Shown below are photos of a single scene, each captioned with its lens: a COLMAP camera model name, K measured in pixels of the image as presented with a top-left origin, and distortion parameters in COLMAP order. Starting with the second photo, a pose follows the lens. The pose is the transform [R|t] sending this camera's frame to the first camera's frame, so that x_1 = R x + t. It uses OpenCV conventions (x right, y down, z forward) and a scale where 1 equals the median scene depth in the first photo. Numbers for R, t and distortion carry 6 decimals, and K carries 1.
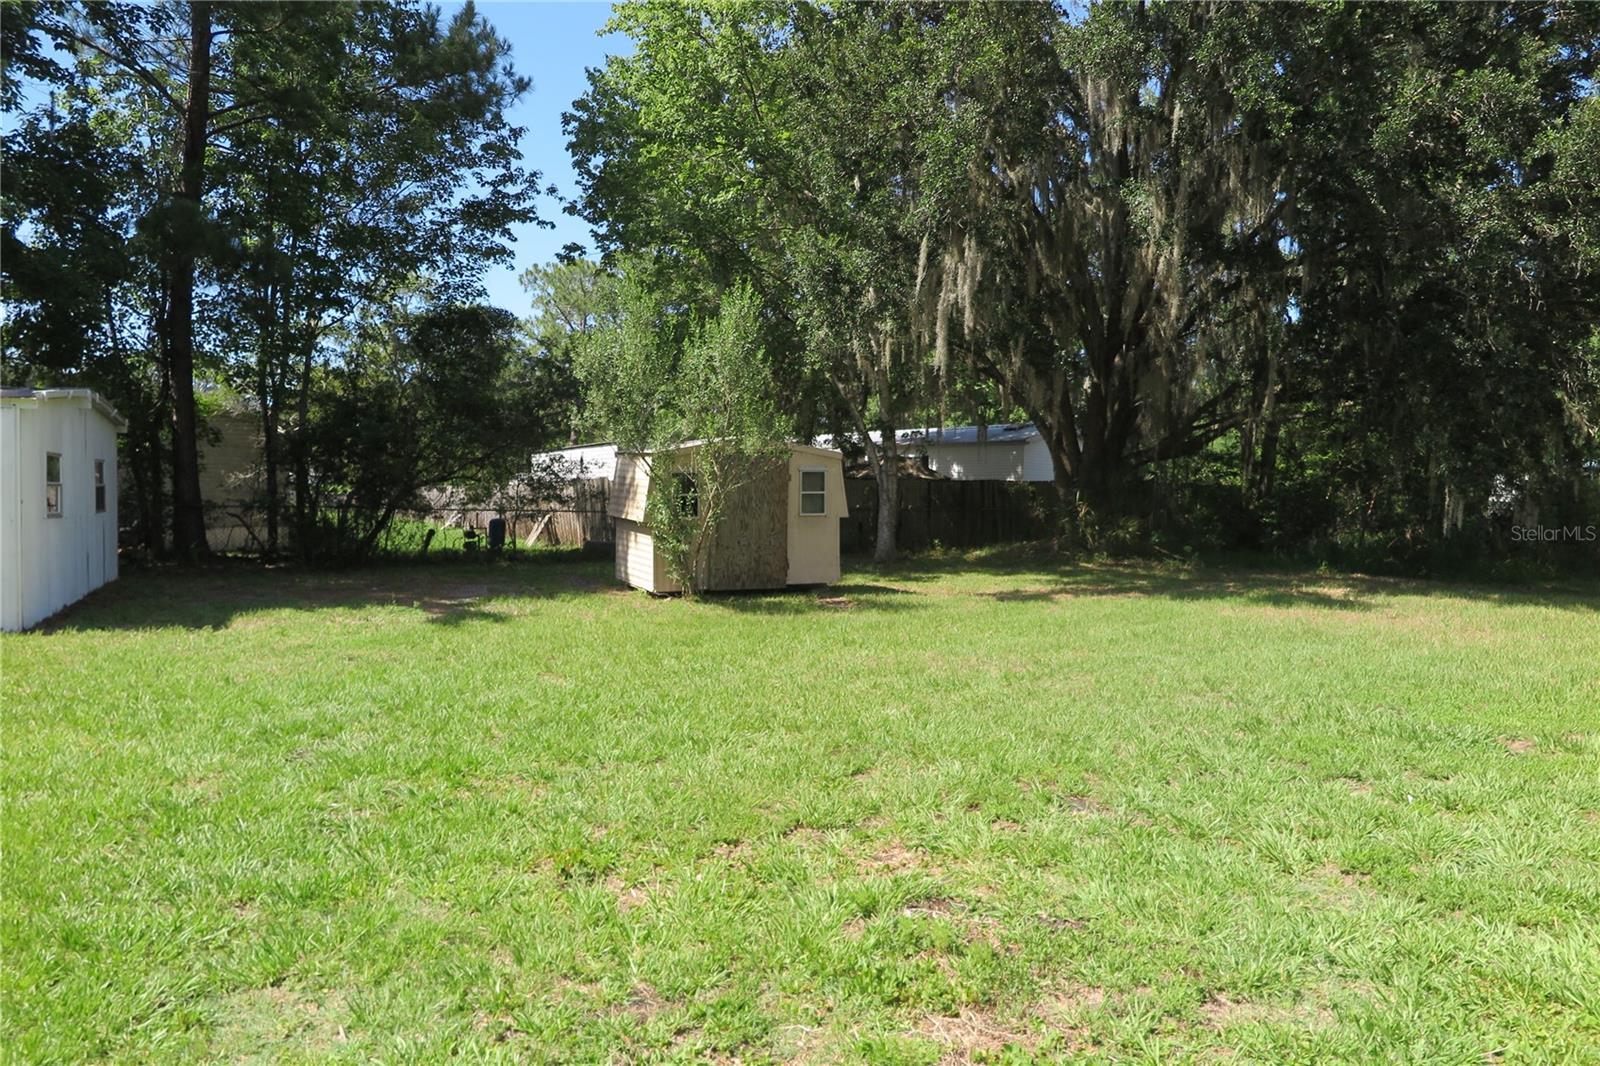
lens RADIAL K [[1111.8, 0, 800.0], [0, 1111.8, 533.0], [0, 0, 1]] dist [-0.014078, 0.006585]
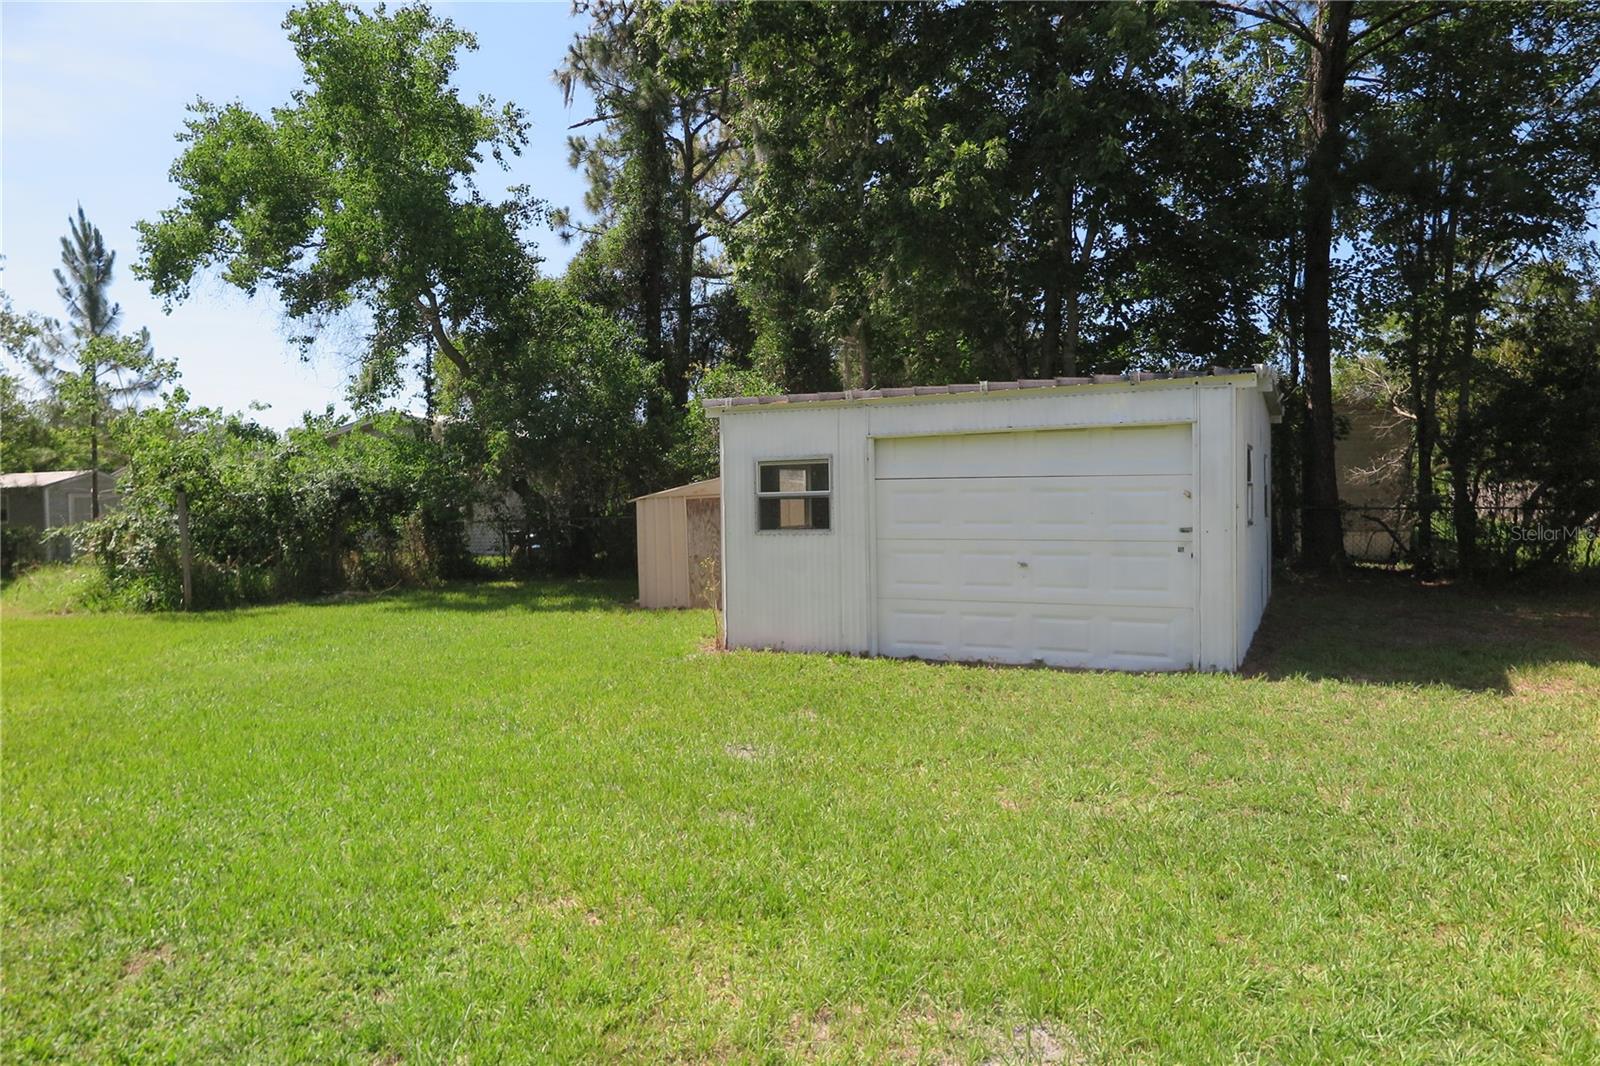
lens RADIAL K [[1111.8, 0, 800.0], [0, 1111.8, 533.0], [0, 0, 1]] dist [-0.014078, 0.006585]
pose [[0.658637, 0.013903, -0.752332, -0.178372], [-0.013782, 0.999884, 0.006413, -0.005592], [0.752335, 0.006145, 0.658753, 0.139463]]
